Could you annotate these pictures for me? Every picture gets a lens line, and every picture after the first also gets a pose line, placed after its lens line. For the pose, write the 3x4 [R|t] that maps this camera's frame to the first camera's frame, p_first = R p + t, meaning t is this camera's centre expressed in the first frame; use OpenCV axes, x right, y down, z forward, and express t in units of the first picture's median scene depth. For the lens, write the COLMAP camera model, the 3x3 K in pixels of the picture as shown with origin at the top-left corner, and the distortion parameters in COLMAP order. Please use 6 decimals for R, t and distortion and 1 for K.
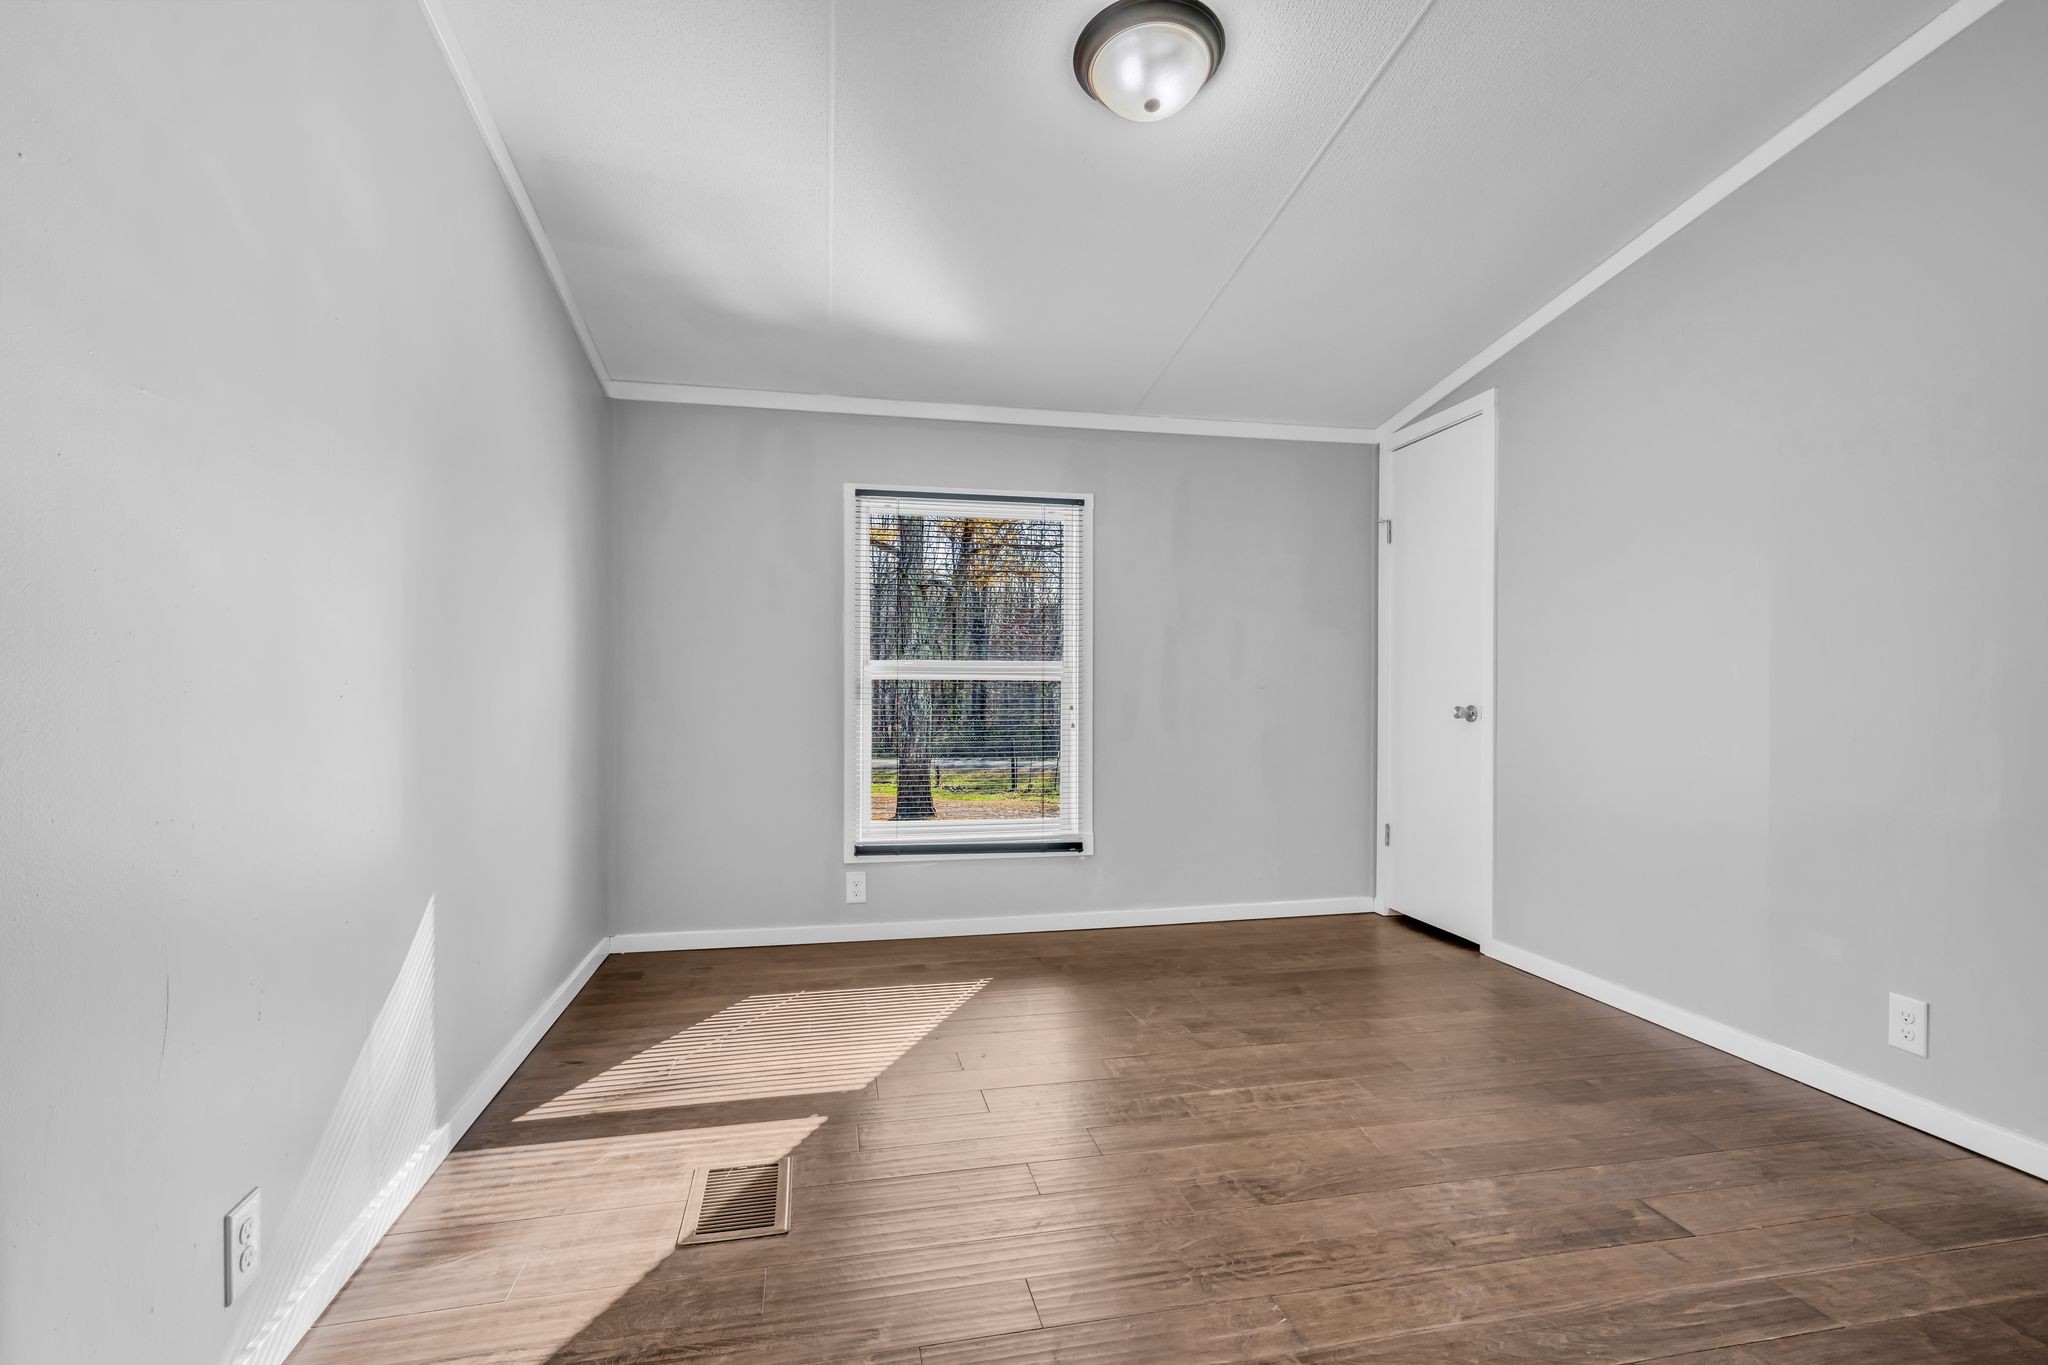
lens RADIAL K [[891.1, 0, 1024.6], [0, 891.1, 701.9], [0, 0, 1]] dist [0.002805, -0.000249]
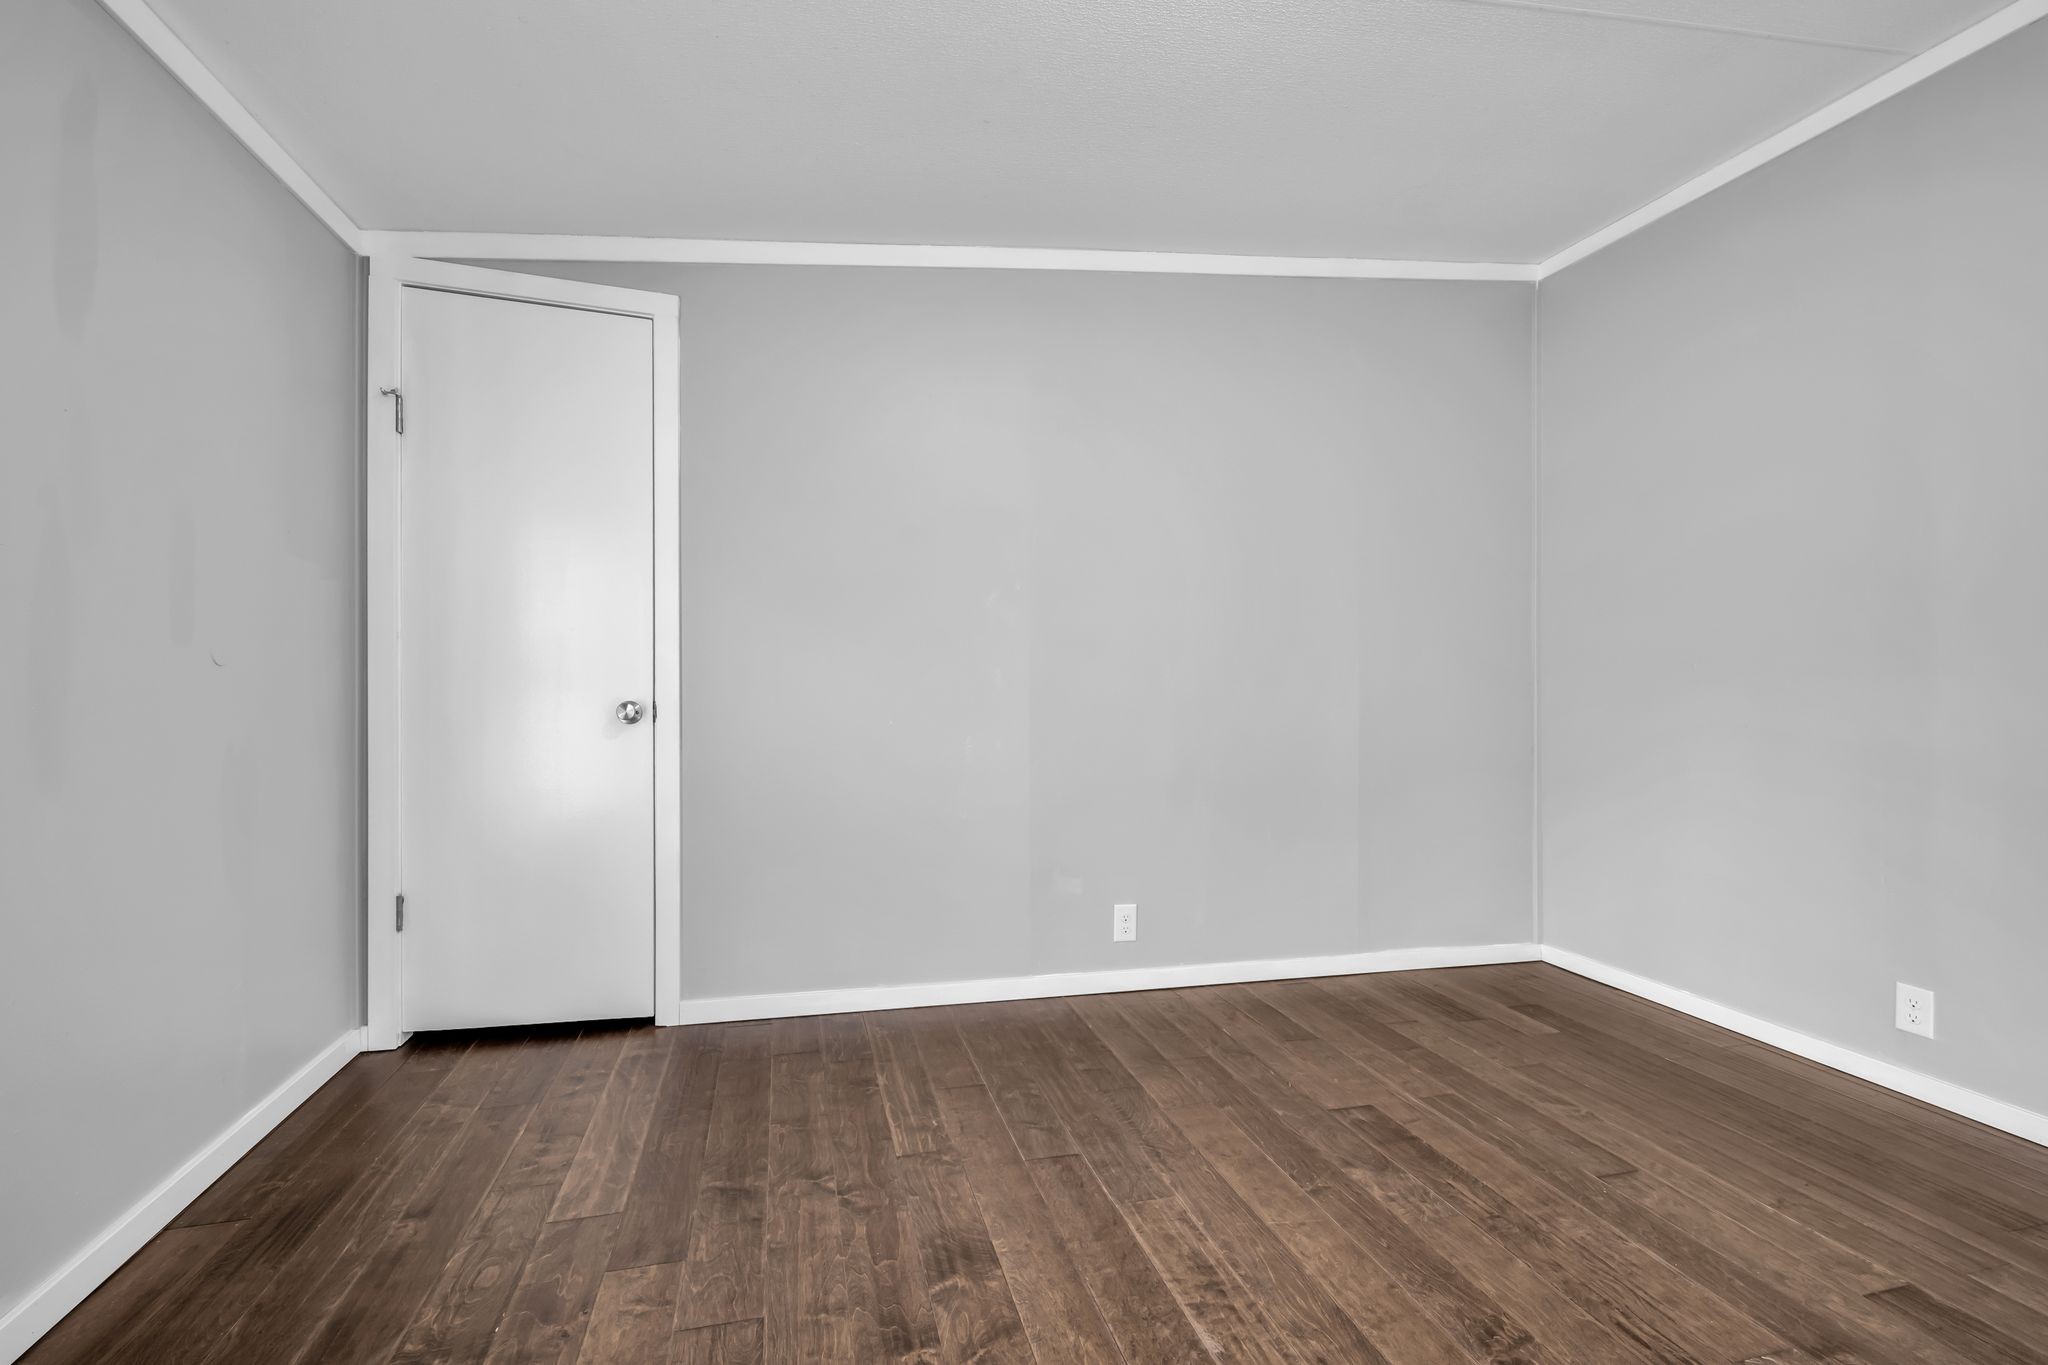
lens RADIAL K [[847.0, 0, 1037.0], [0, 847.0, 688.8], [0, 0, 1]] dist [-0.000194, -0.000132]
pose [[-0.049674, -0.000614, 0.998765, -0.360077], [-0.014334, 0.999897, -0.000098, -0.019577], [-0.998663, -0.014321, -0.049677, 1.119108]]
